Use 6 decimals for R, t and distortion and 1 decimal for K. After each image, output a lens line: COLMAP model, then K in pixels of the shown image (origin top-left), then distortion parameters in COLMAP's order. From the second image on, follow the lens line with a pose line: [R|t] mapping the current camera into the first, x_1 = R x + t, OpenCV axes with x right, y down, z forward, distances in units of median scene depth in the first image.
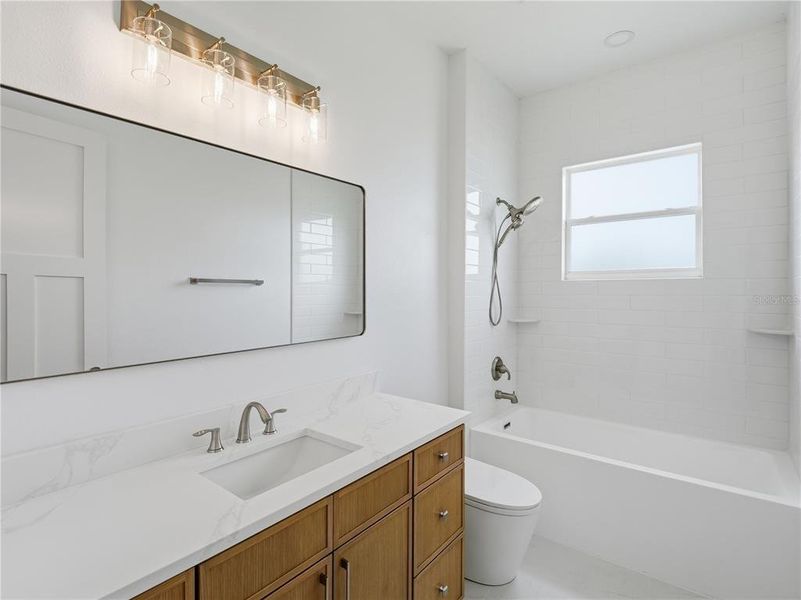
lens RADIAL K [[391.4, 0, 400.0], [0, 391.4, 295.4], [0, 0, 1]] dist [-0.015690, -0.001004]
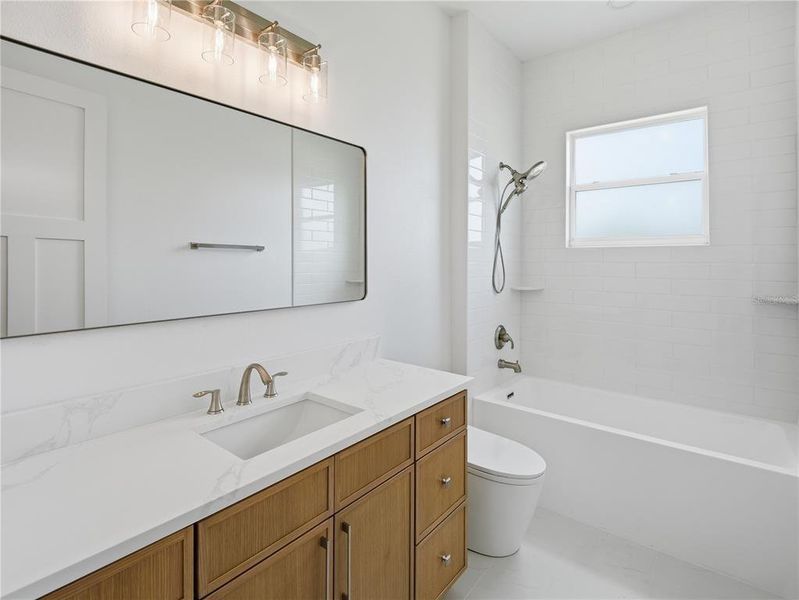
lens RADIAL K [[390.4, 0, 399.8], [0, 390.4, 299.9], [0, 0, 1]] dist [-0.015690, -0.001004]
pose [[0.999966, -0.000657, -0.008241, 0.003023], [0.000648, 0.999999, -0.001087, 0.107163], [0.008242, 0.001082, 0.999965, 0.013638]]
